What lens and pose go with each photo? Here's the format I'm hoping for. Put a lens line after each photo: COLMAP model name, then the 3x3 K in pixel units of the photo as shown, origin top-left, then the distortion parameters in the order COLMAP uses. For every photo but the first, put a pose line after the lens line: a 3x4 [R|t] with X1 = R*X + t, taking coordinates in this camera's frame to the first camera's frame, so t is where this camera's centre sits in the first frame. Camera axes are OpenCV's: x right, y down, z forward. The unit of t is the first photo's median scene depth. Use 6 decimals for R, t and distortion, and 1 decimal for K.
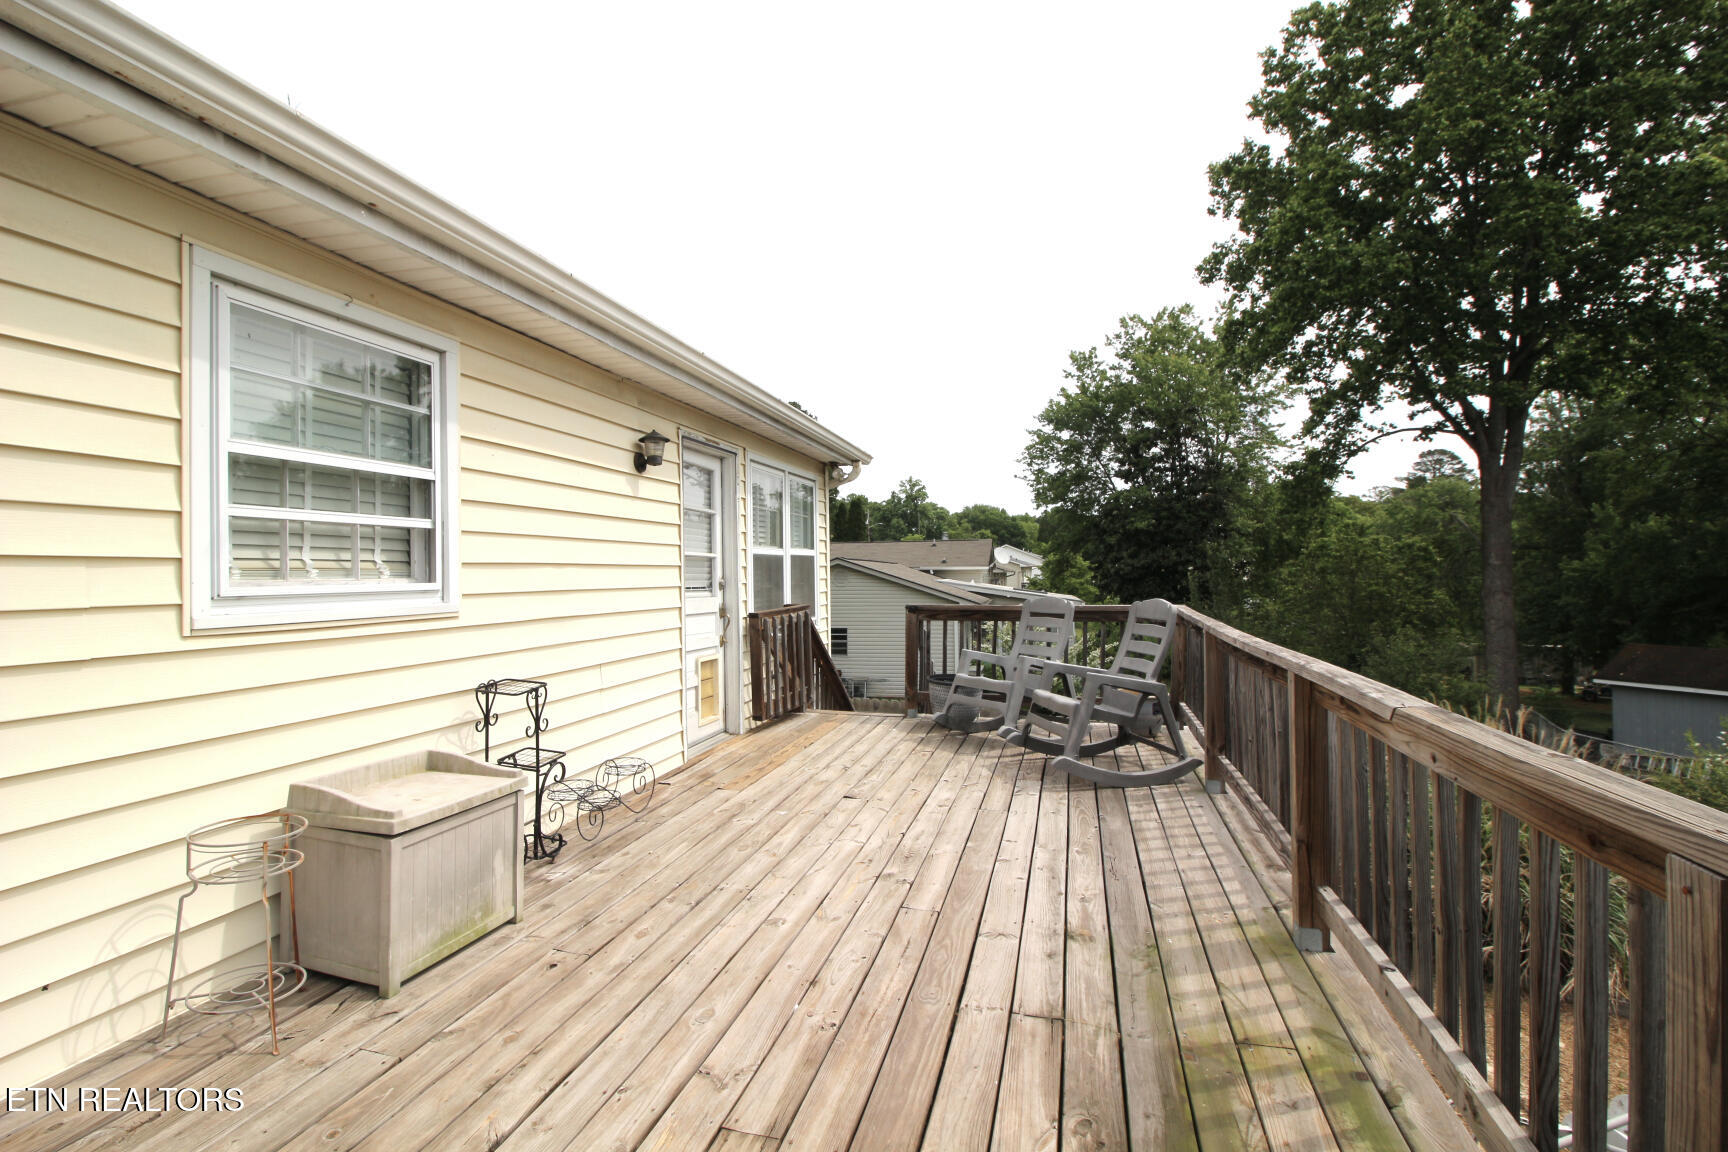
lens RADIAL K [[806.6, 0, 852.4], [0, 806.6, 576.6], [0, 0, 1]] dist [0.001800, -0.014995]
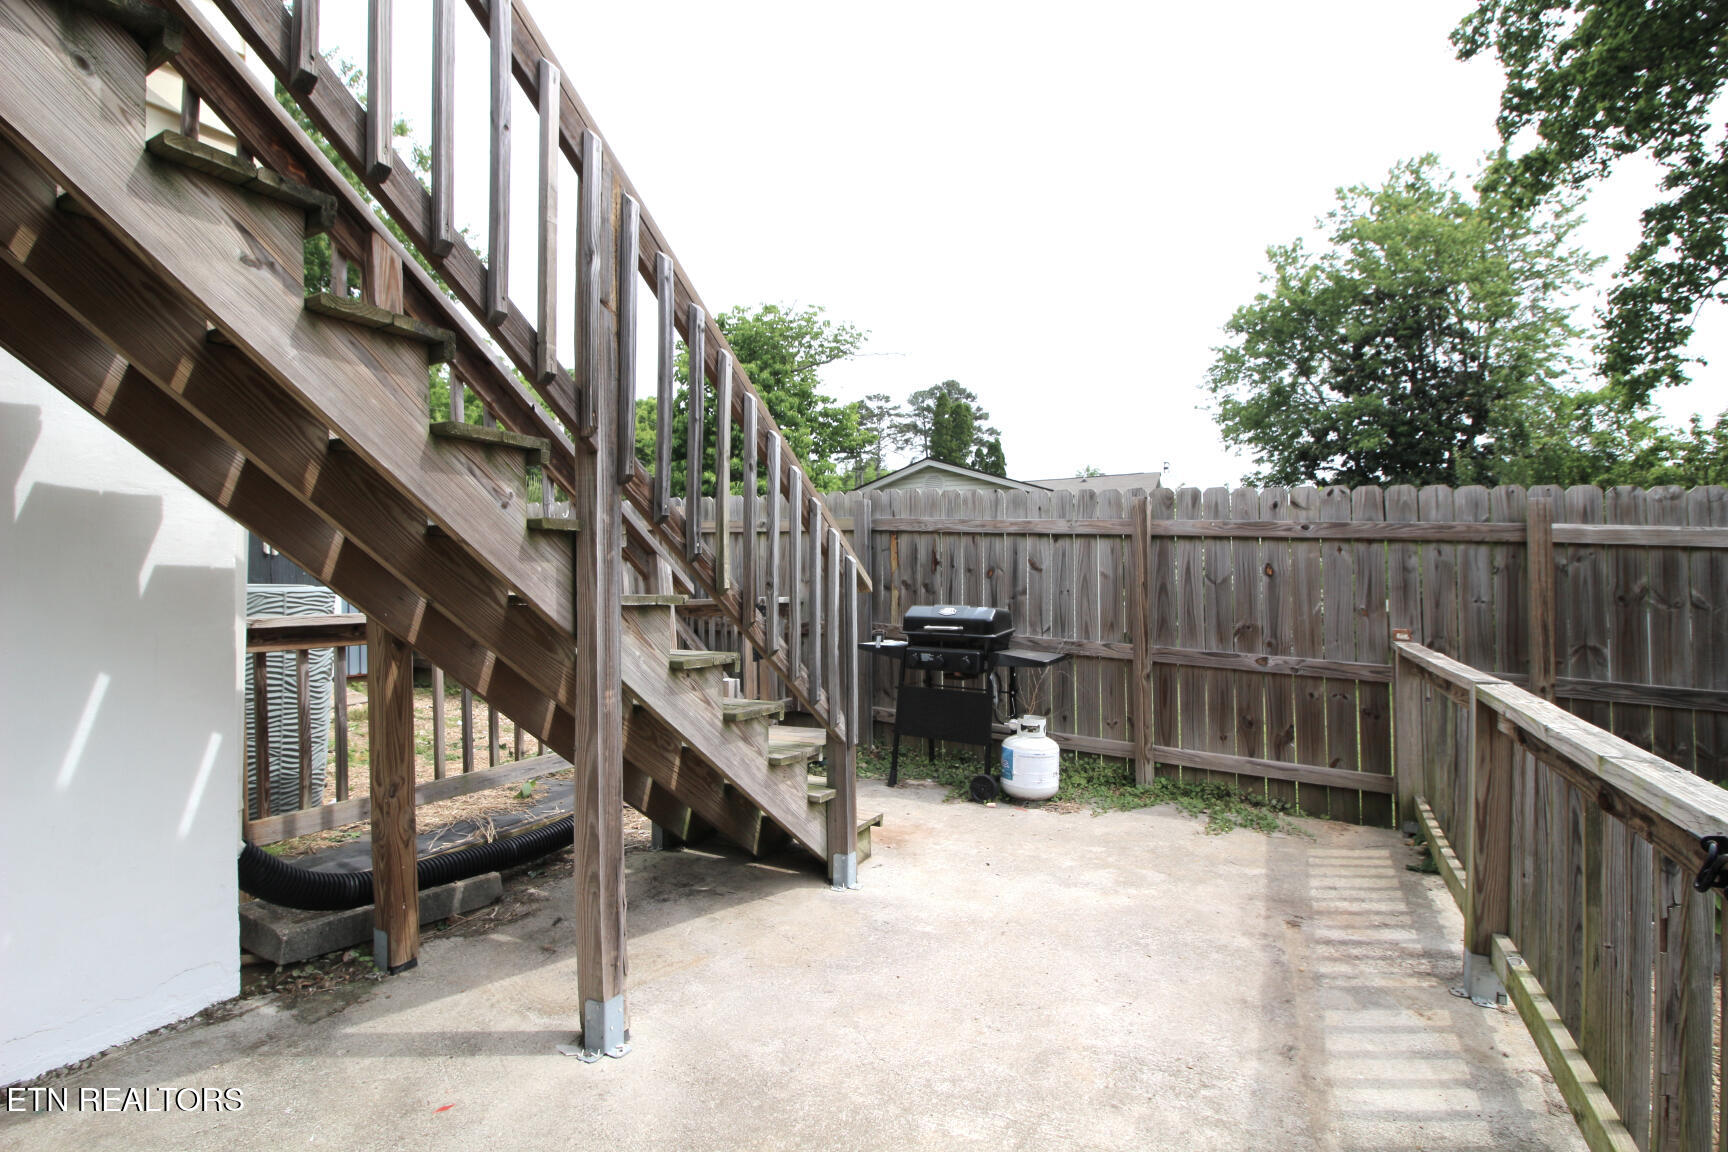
lens RADIAL K [[819.5, 0, 864.0], [0, 819.5, 576.0], [0, 0, 1]] dist [0.002553, -0.015967]
pose [[0.979450, -0.006417, -0.201583, 0.070923], [0.004381, 0.999935, -0.010545, 0.089567], [0.201637, 0.009445, 0.979415, 0.225975]]
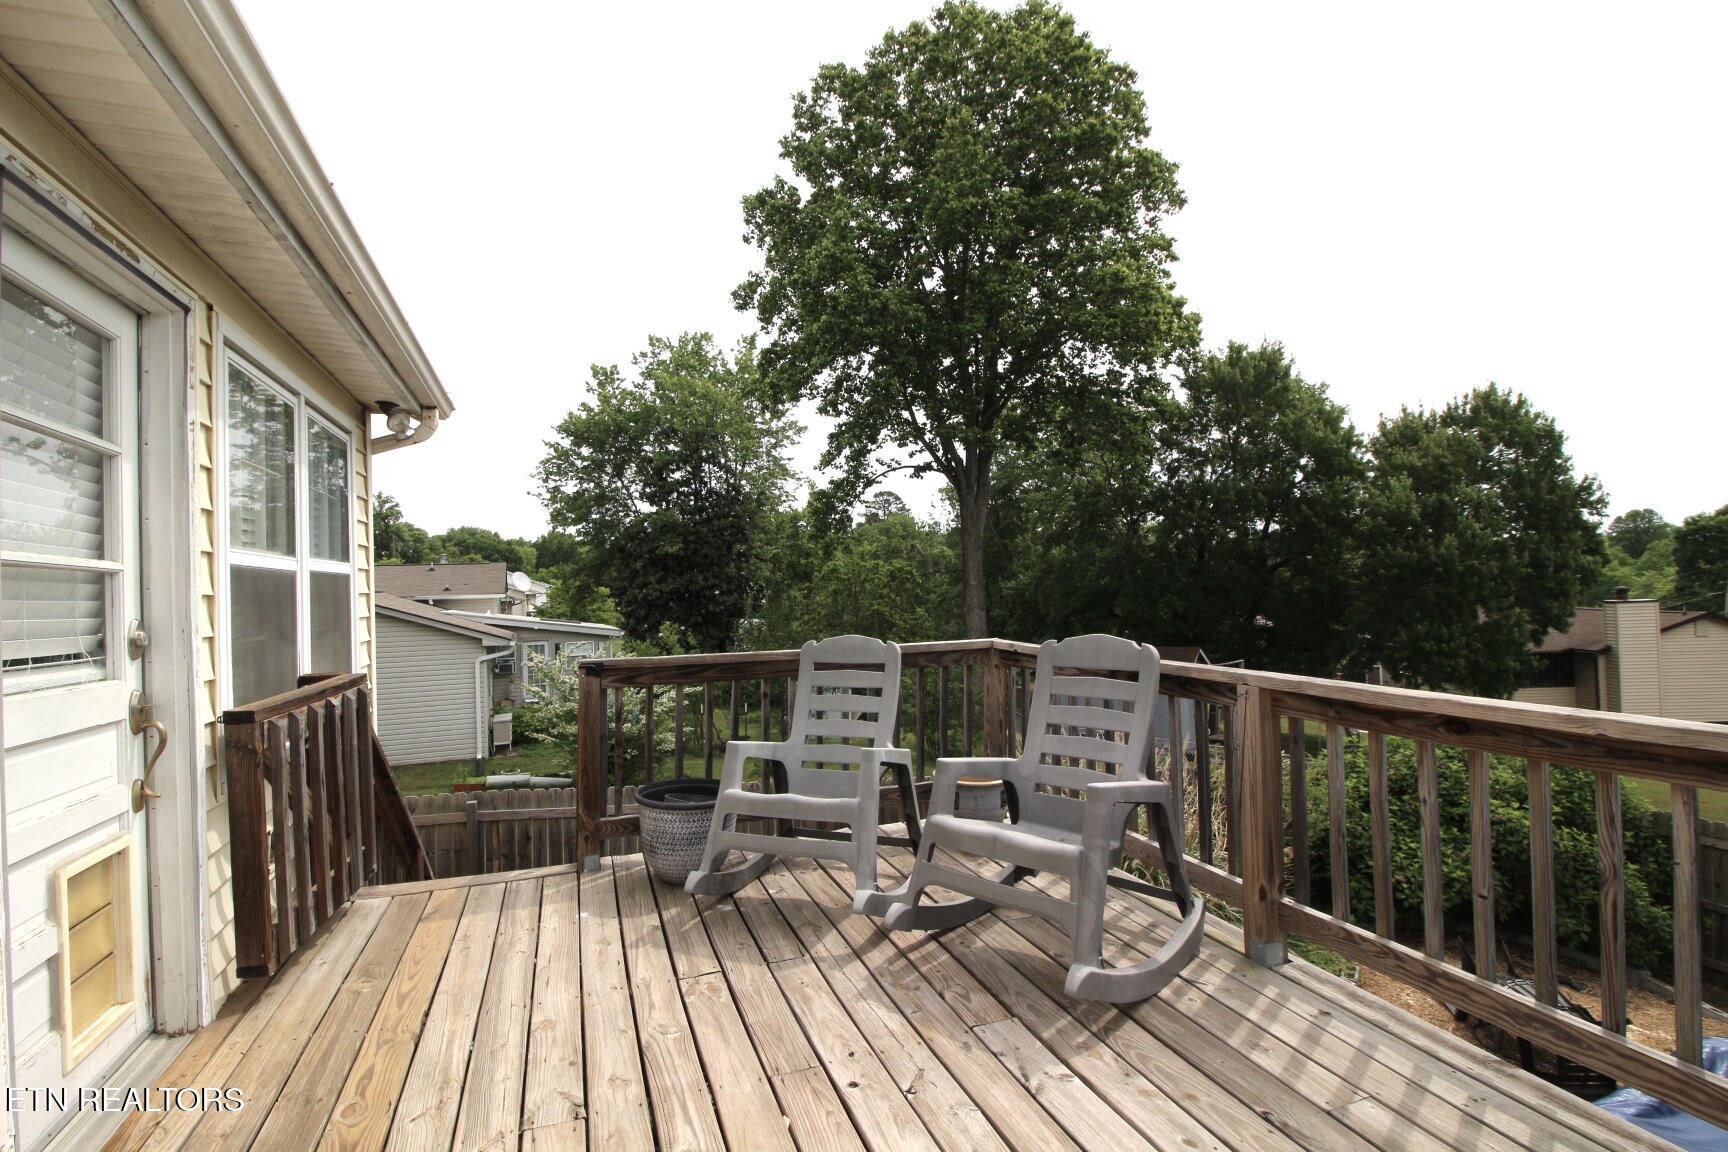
lens RADIAL K [[806.6, 0, 852.4], [0, 806.6, 576.6], [0, 0, 1]] dist [0.001800, -0.014995]
pose [[0.823521, -0.005235, 0.567261, -0.020076], [0.023735, 0.999400, -0.025233, -0.000895], [-0.566789, 0.034244, 0.823151, 0.102090]]
